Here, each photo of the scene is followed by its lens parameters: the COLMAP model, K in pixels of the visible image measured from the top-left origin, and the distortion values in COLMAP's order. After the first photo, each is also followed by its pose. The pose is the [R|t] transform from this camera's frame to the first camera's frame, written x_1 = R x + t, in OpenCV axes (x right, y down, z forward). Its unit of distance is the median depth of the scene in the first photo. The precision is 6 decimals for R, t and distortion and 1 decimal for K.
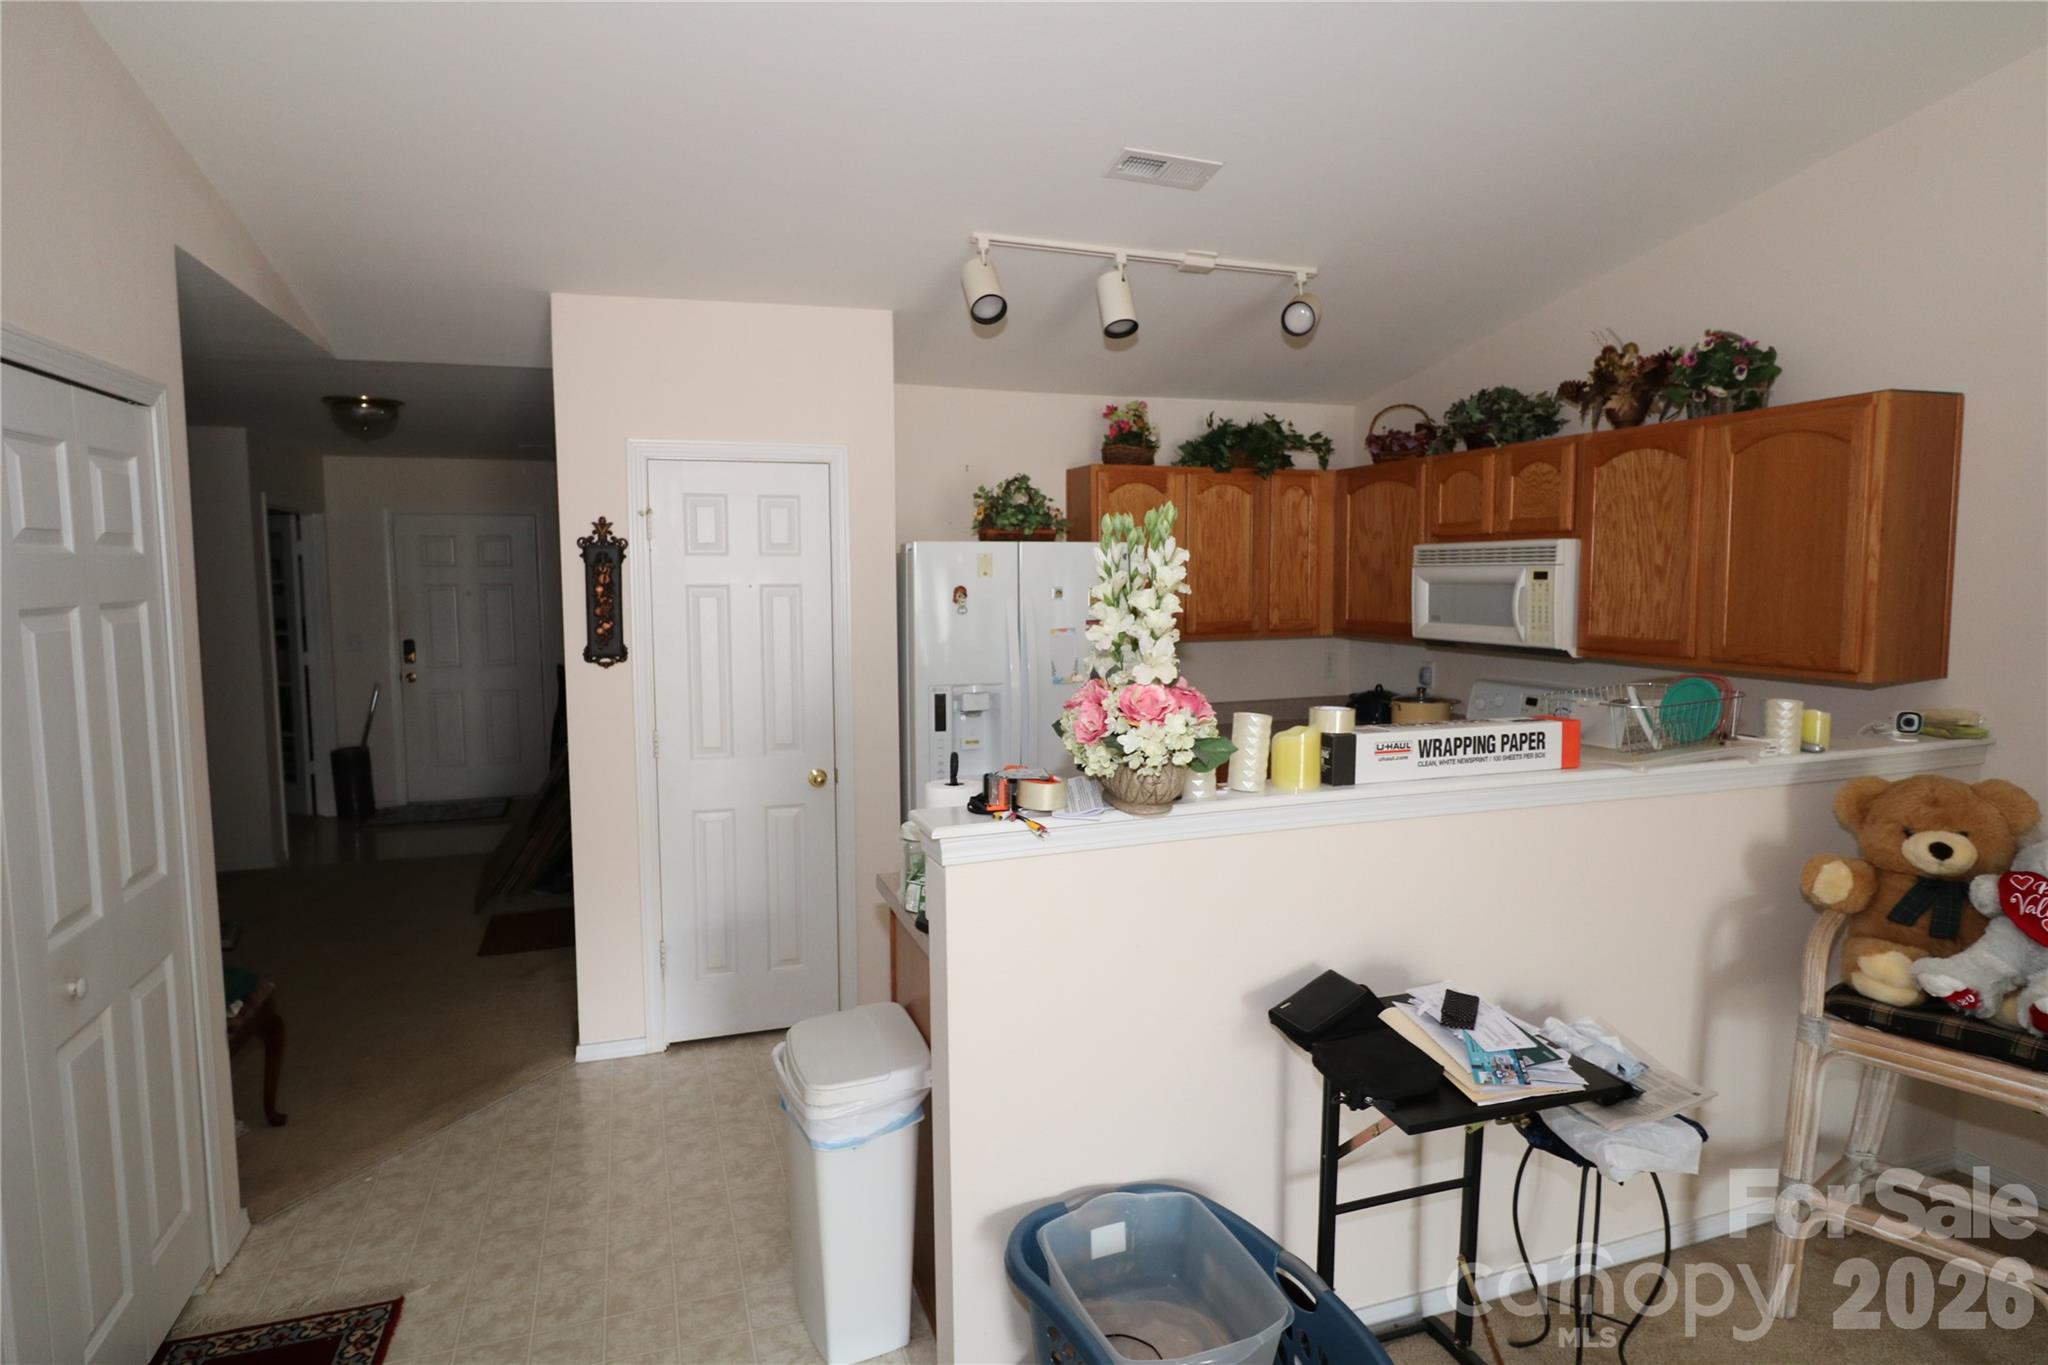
lens RADIAL K [[1197.1, 0, 1097.0], [0, 1197.1, 680.2], [0, 0, 1]] dist [-0.025986, -0.000202]
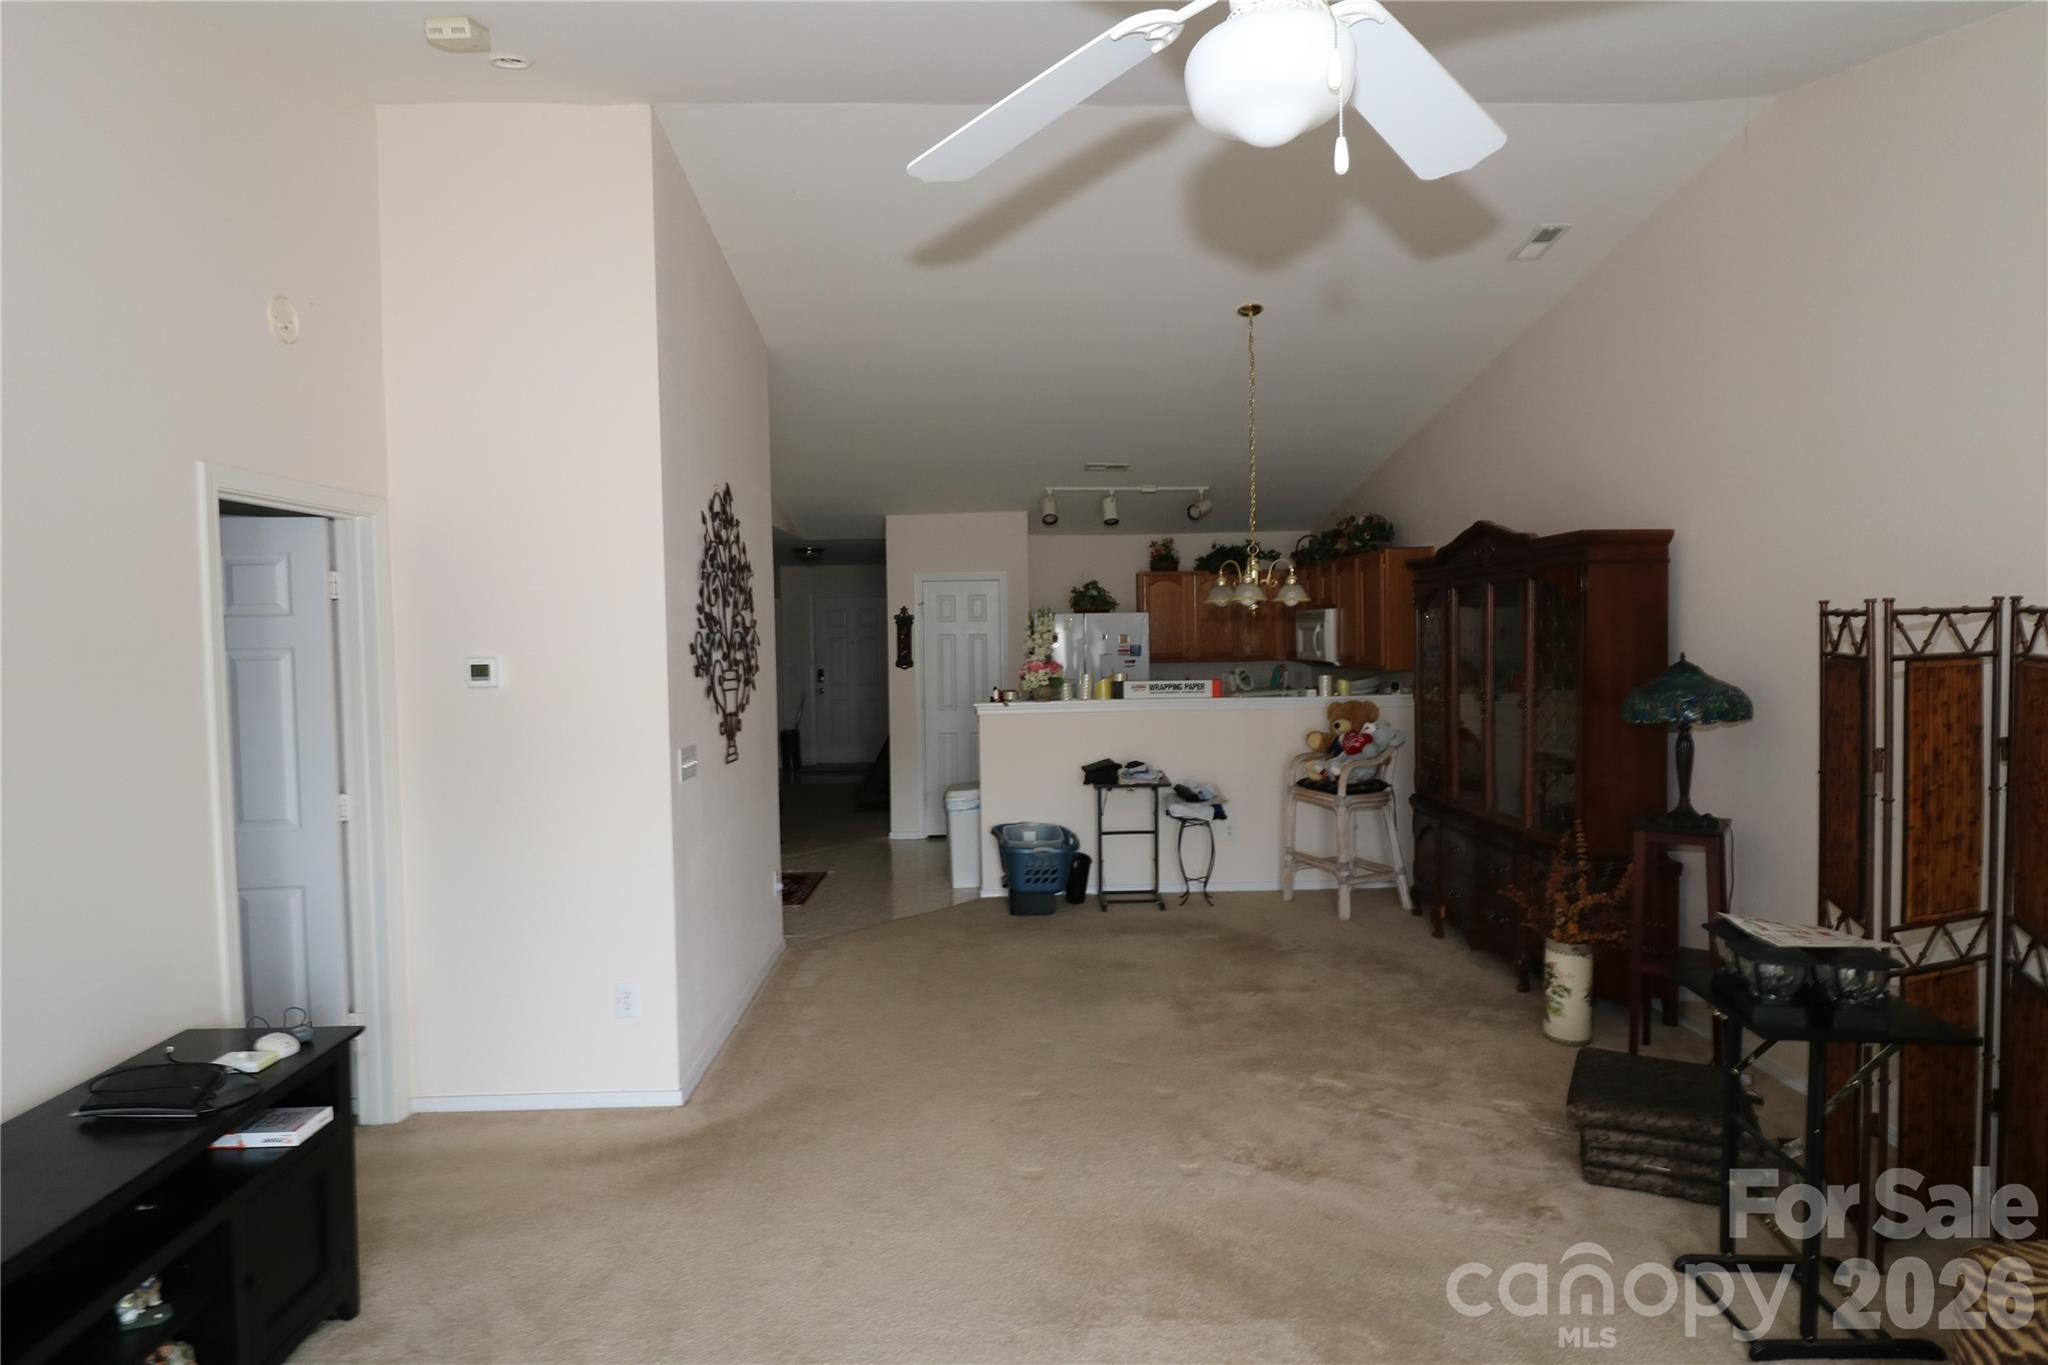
lens RADIAL K [[1106.2, 0, 1031.3], [0, 1106.2, 667.8], [0, 0, 1]] dist [-0.008869, -0.001513]
pose [[0.949316, 0.000551, -0.314322, 0.456491], [-0.017244, 0.998584, -0.050330, 0.081428], [0.313849, 0.053199, 0.947981, -0.885221]]
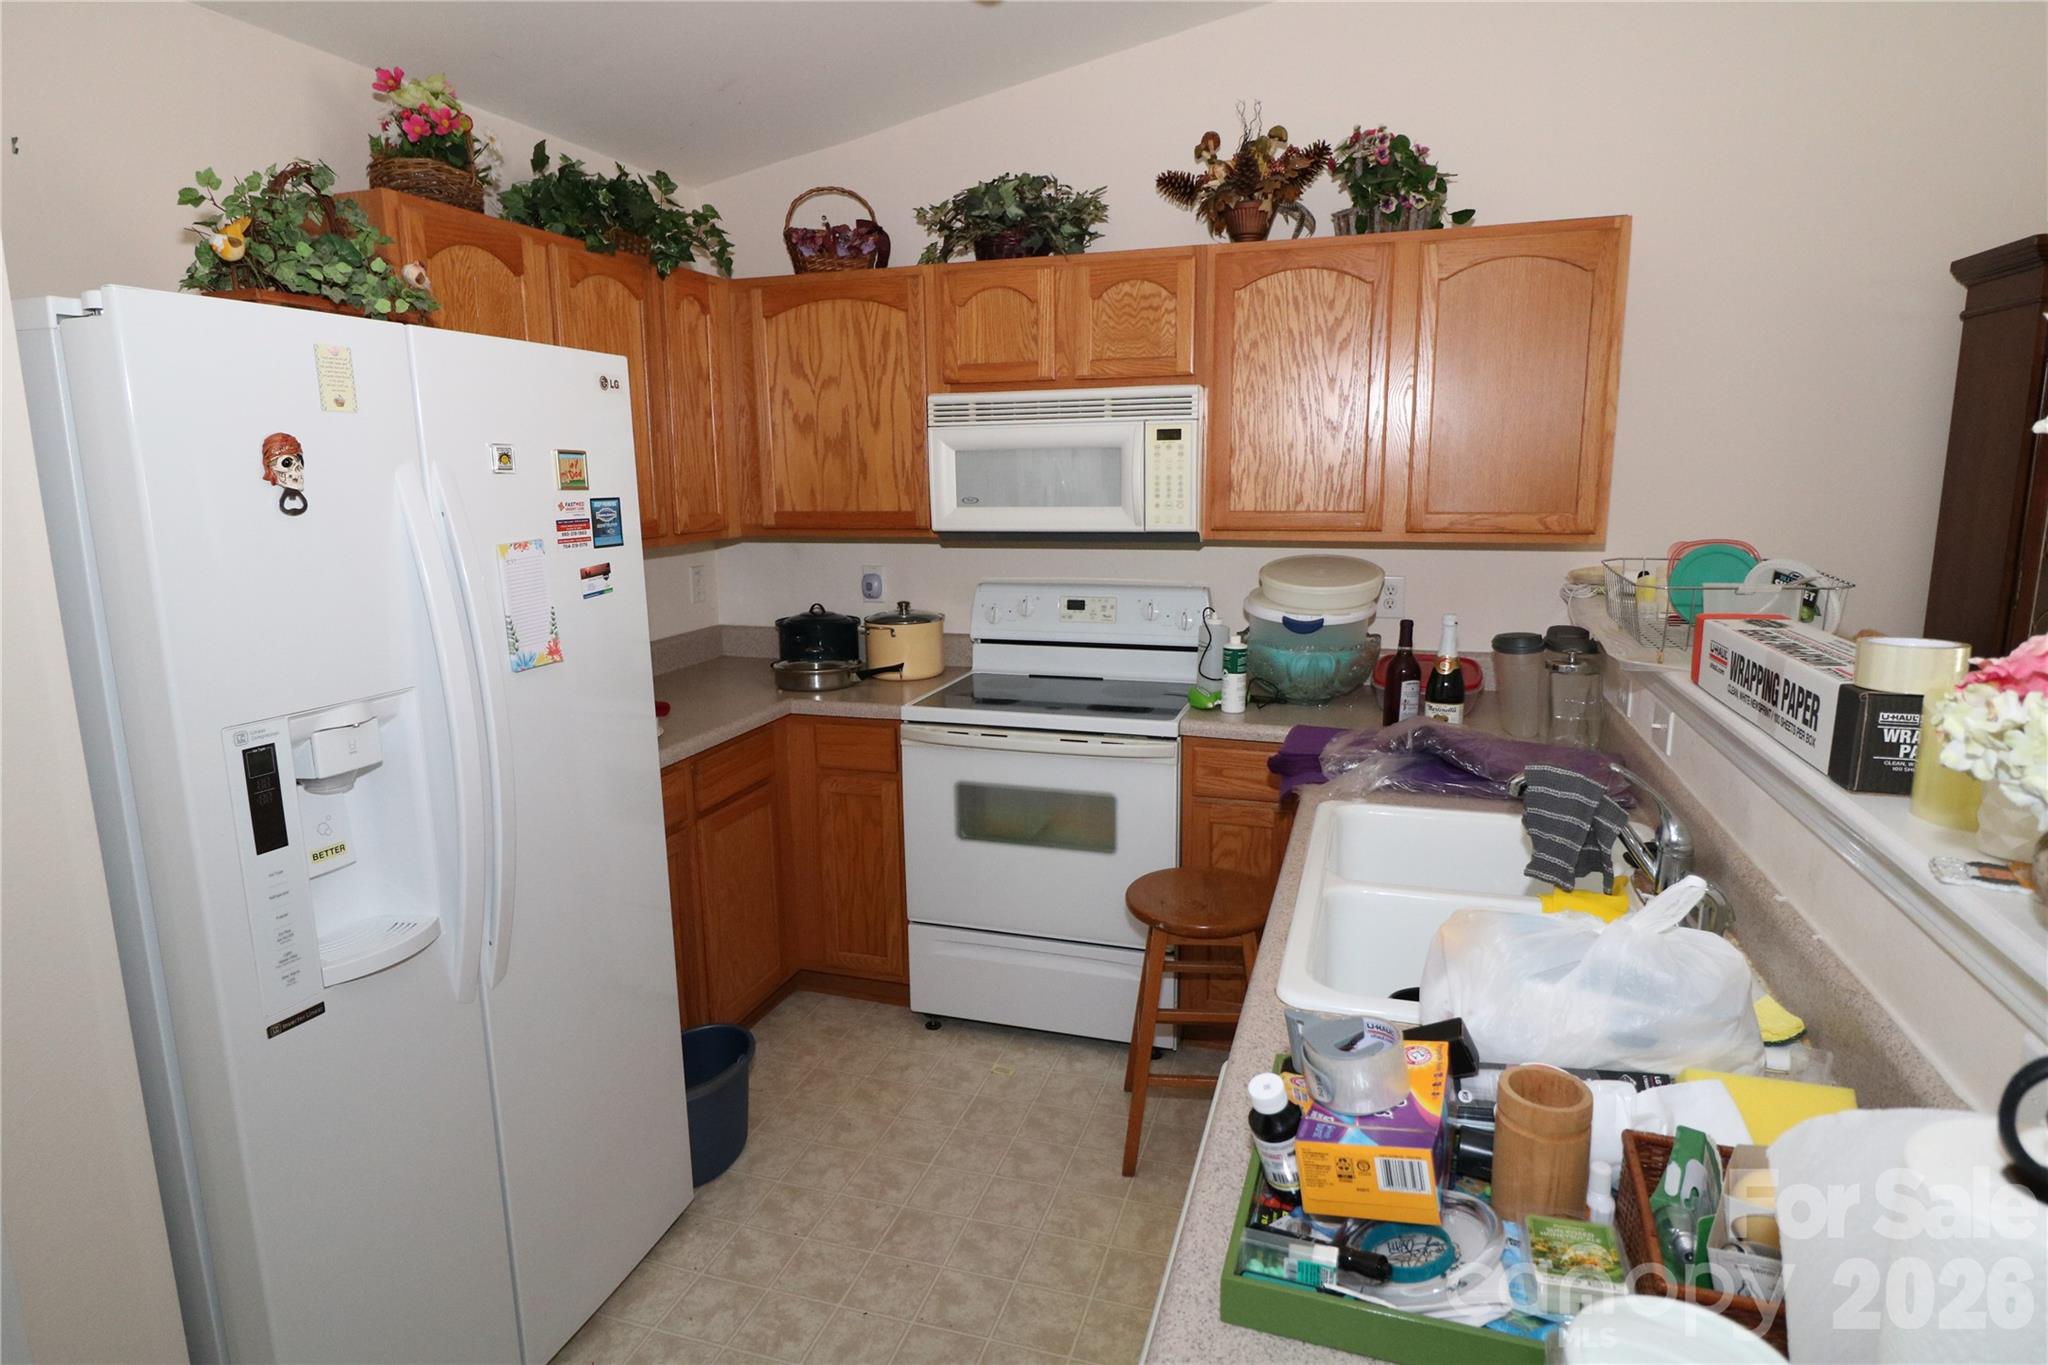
lens RADIAL K [[1106.2, 0, 1031.3], [0, 1106.2, 667.8], [0, 0, 1]] dist [-0.008869, -0.001513]
pose [[0.624100, -0.141829, 0.768364, -0.234339], [0.082446, 0.989851, 0.115747, -0.029959], [-0.776982, -0.008889, 0.629460, 0.624655]]
